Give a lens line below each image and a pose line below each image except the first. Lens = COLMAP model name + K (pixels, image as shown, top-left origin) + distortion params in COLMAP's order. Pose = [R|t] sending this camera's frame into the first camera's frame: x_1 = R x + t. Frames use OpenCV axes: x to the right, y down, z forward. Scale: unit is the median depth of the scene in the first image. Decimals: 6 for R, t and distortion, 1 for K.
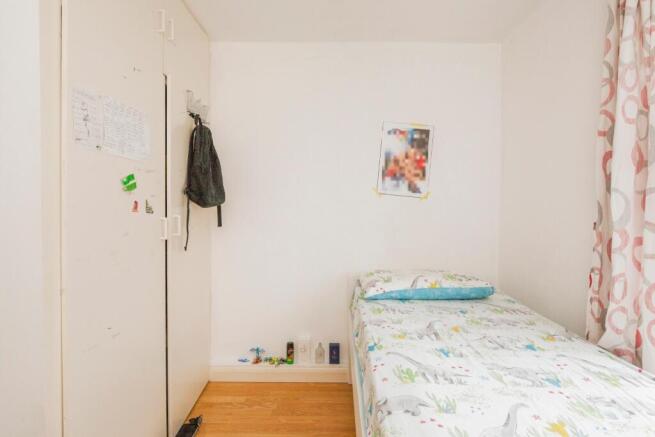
lens RADIAL K [[326.9, 0, 319.3], [0, 326.9, 219.0], [0, 0, 1]] dist [0.000352, -0.000610]
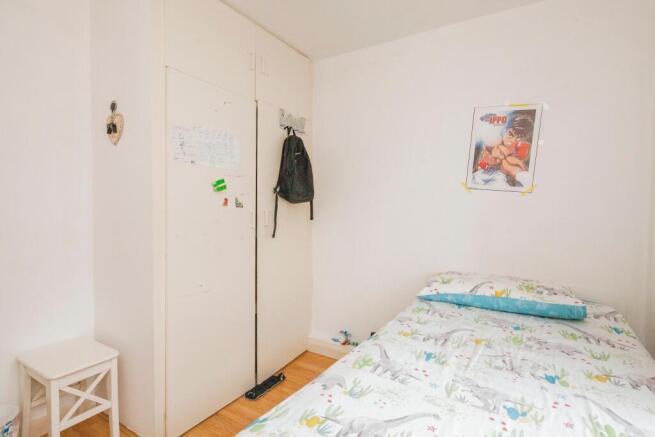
lens RADIAL K [[326.9, 0, 319.3], [0, 326.9, 219.0], [0, 0, 1]] dist [0.000352, -0.000610]
pose [[0.855859, 0.026302, -0.516540, 0.385680], [-0.020914, 0.999649, 0.016250, 0.001105], [0.516786, -0.003105, 0.856109, 0.017661]]
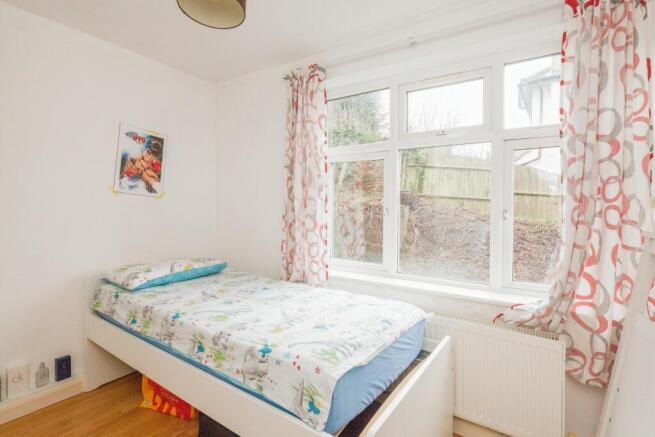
lens RADIAL K [[321.8, 0, 327.5], [0, 321.8, 218.5], [0, 0, 1]] dist [-0.000040, -0.000232]
pose [[0.541099, -0.027011, 0.840525, -0.393903], [0.022459, 0.999592, 0.017664, 0.002155], [-0.840659, 0.009319, 0.541484, -0.125703]]
